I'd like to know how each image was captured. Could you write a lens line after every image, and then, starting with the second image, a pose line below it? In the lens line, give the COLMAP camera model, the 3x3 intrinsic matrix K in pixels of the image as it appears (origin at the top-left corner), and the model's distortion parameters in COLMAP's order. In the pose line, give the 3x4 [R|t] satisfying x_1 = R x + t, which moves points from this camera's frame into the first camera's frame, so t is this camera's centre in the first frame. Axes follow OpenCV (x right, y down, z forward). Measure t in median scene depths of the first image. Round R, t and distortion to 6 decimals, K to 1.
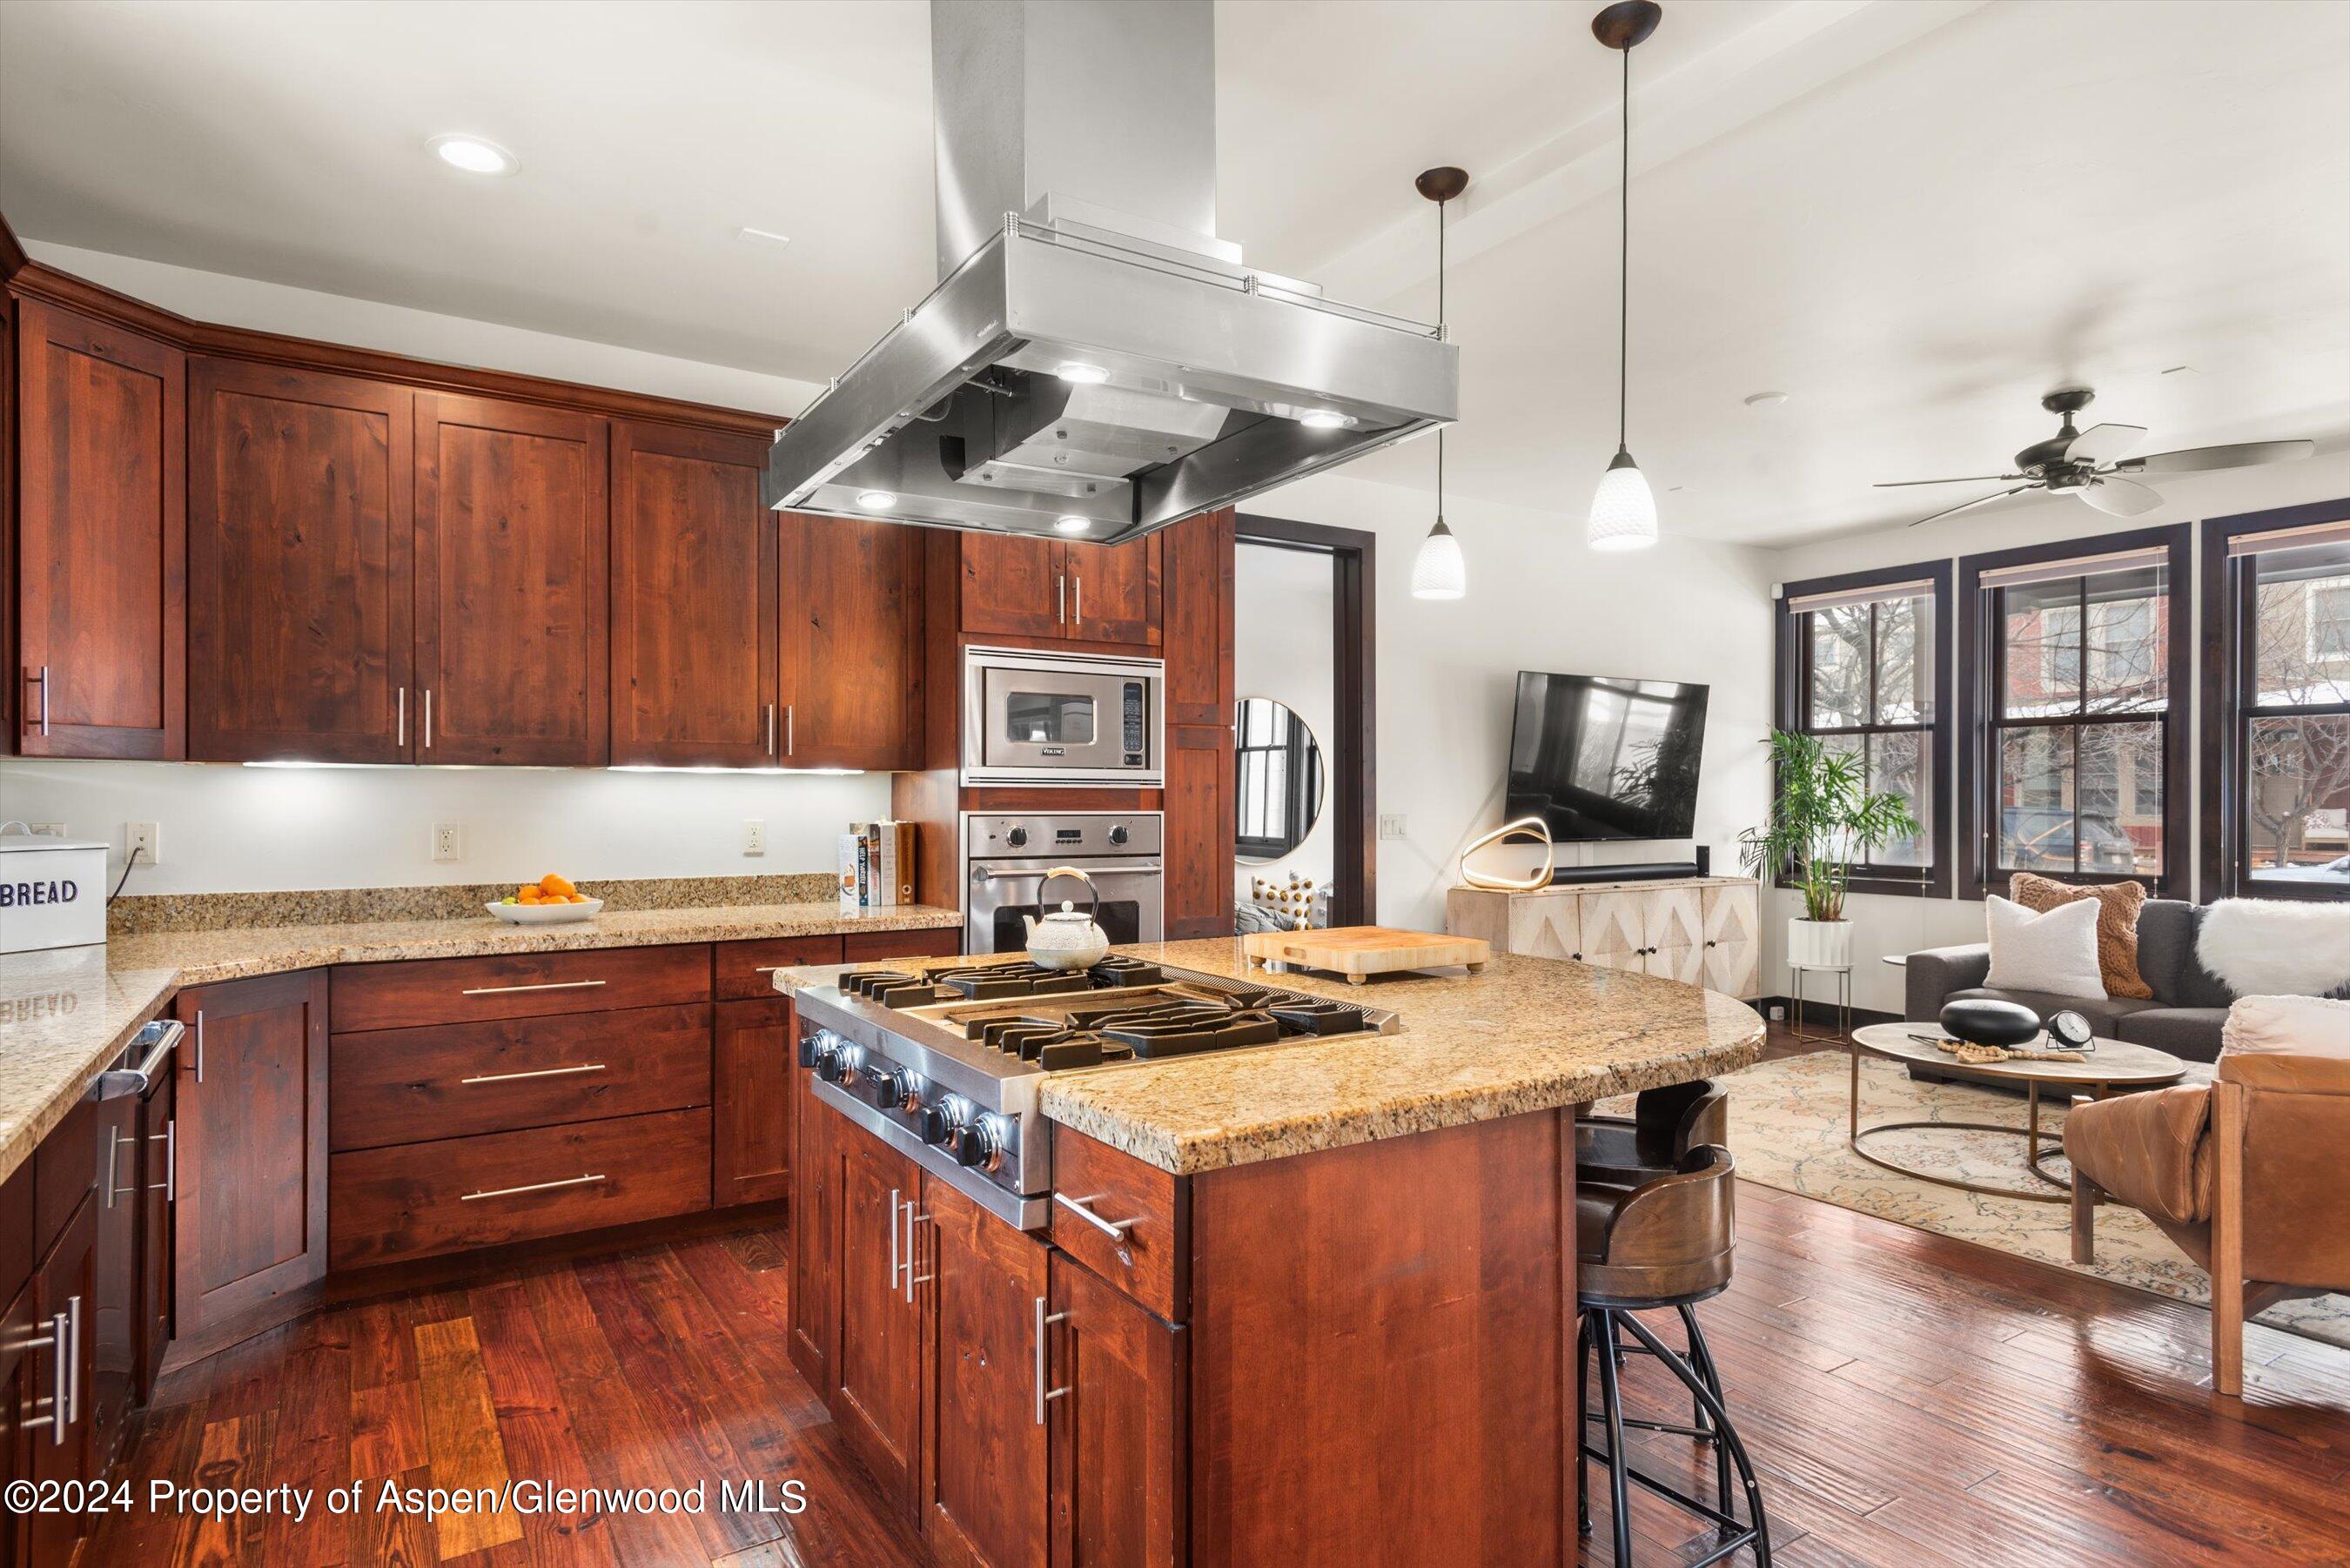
lens RADIAL K [[1251.3, 0, 1175.0], [0, 1251.3, 784.0], [0, 0, 1]] dist [0.024527, -0.013379]
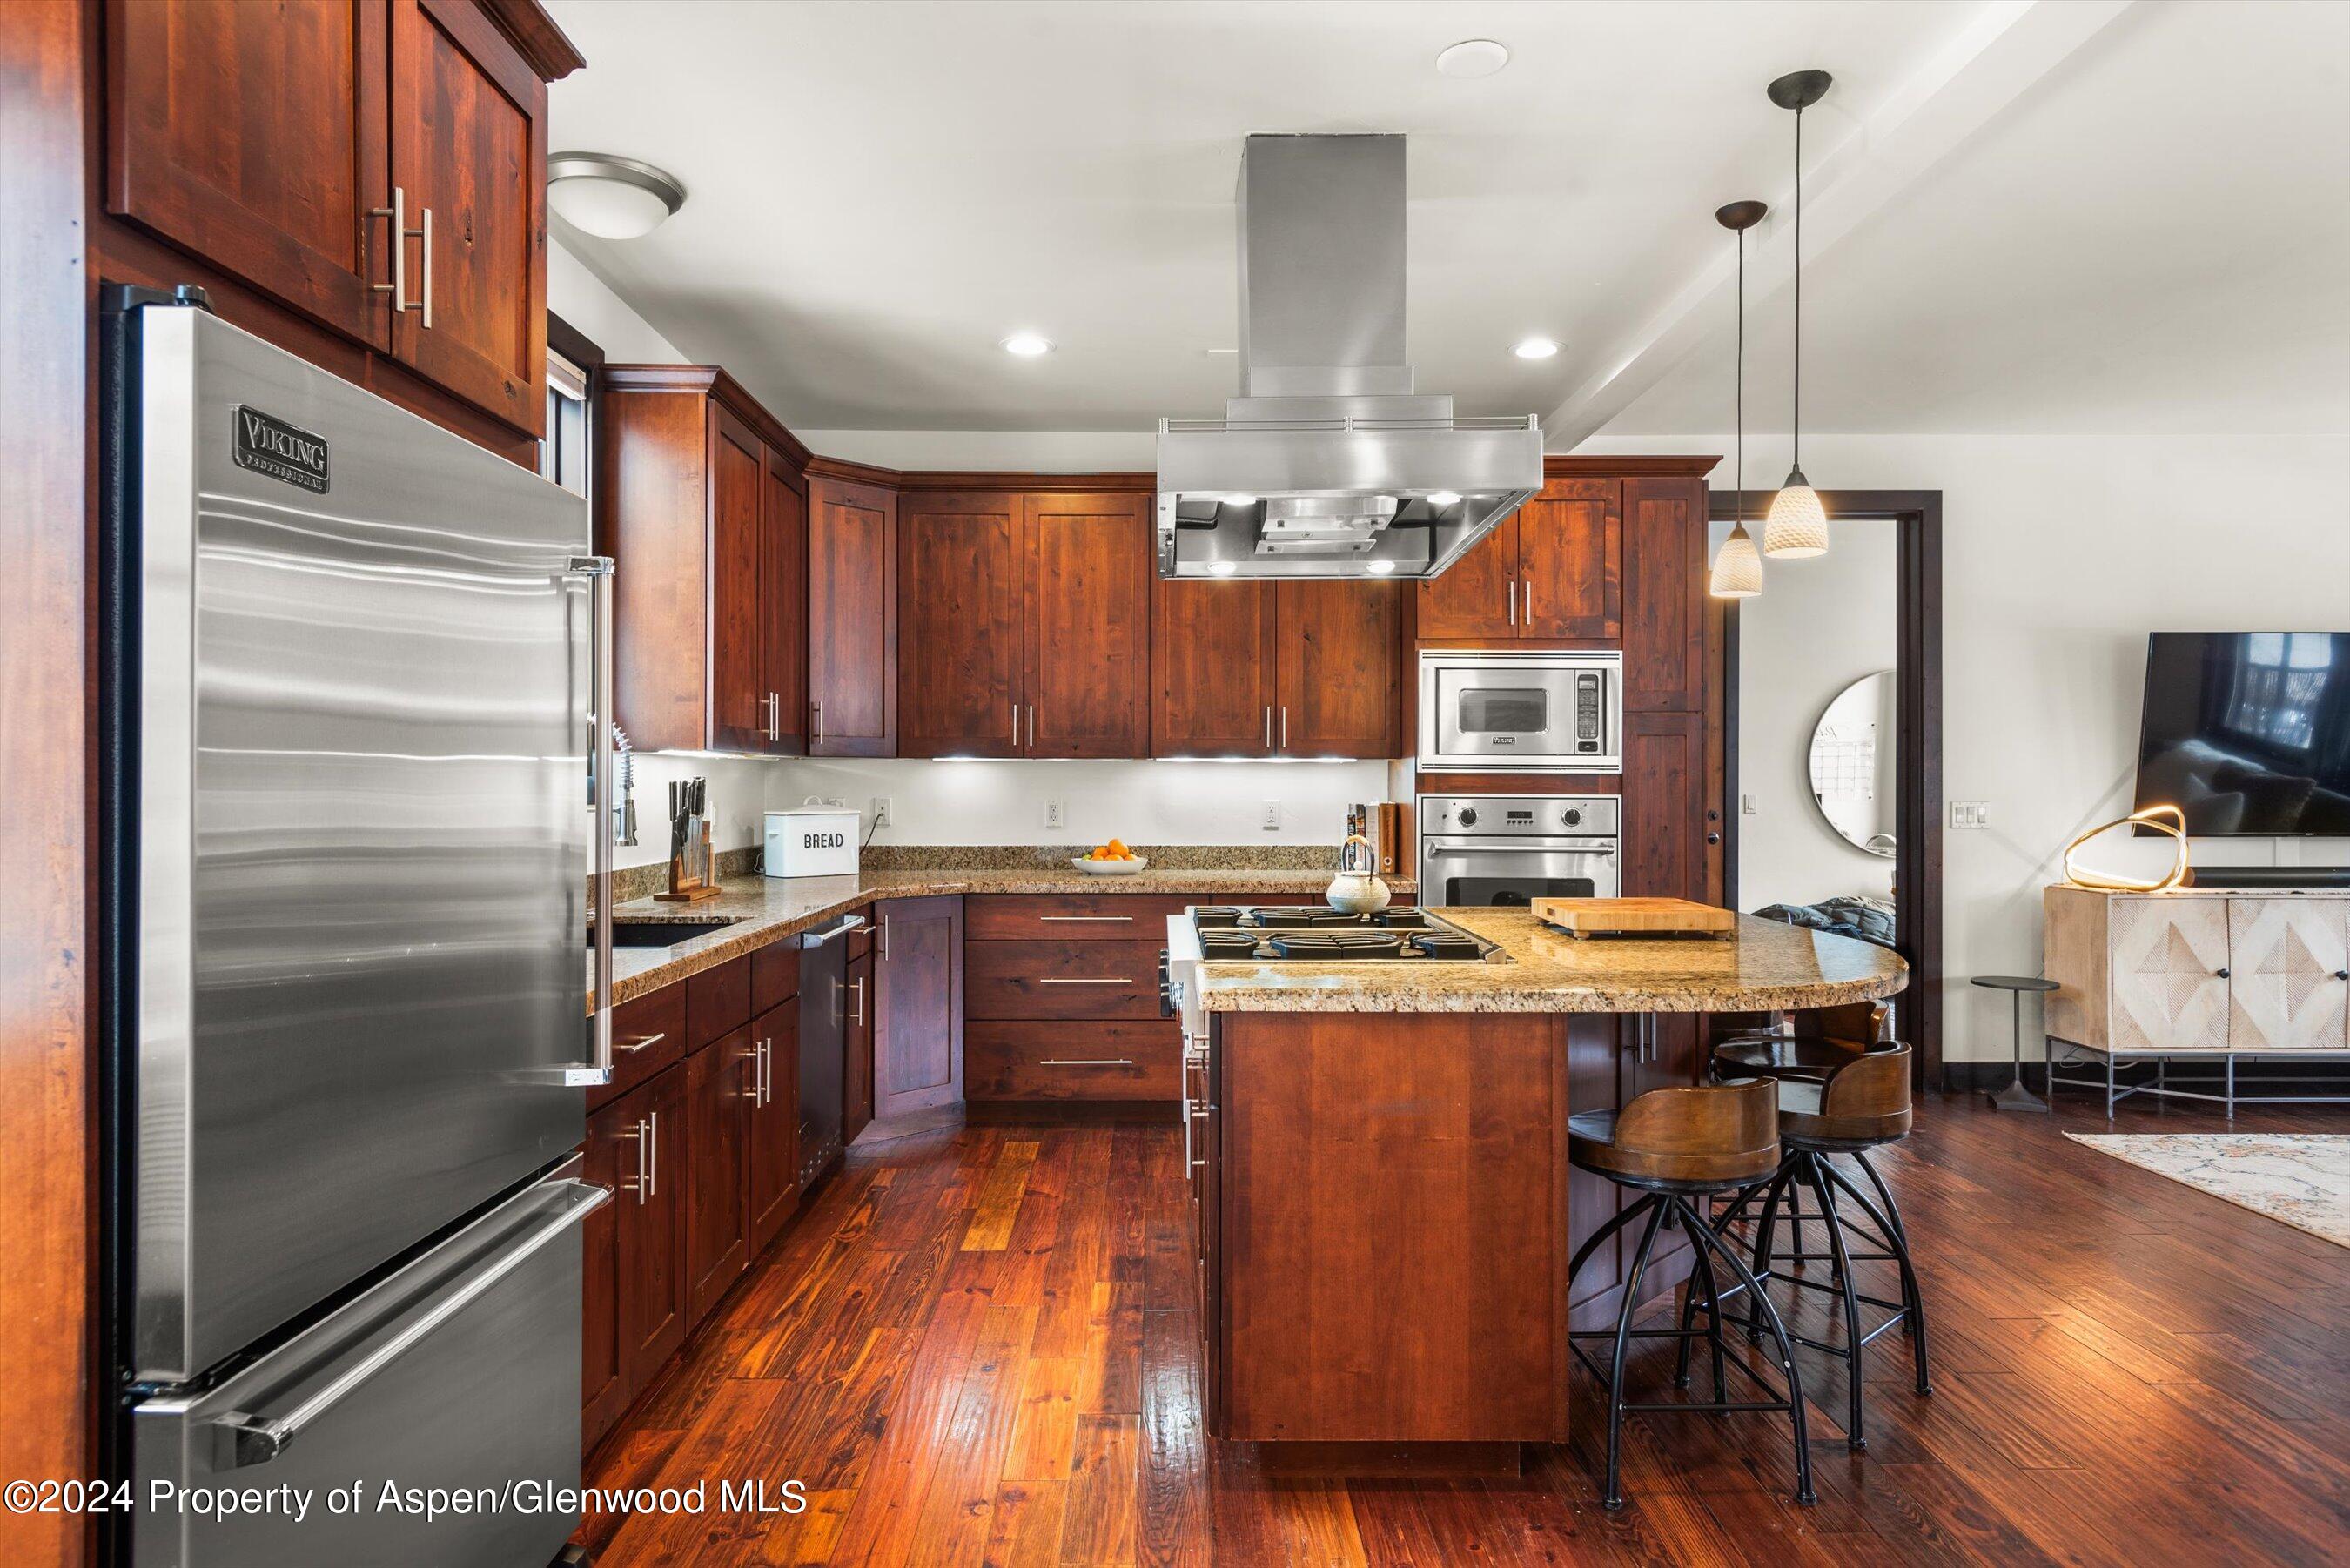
lens RADIAL K [[1289.6, 0, 1175.1], [0, 1289.6, 760.6], [0, 0, 1]] dist [0.009995, -0.002671]
pose [[0.859339, -0.008161, -0.511341, 0.293188], [0.005374, 0.999962, -0.006929, -0.002058], [0.511378, 0.003206, 0.859350, -0.166039]]
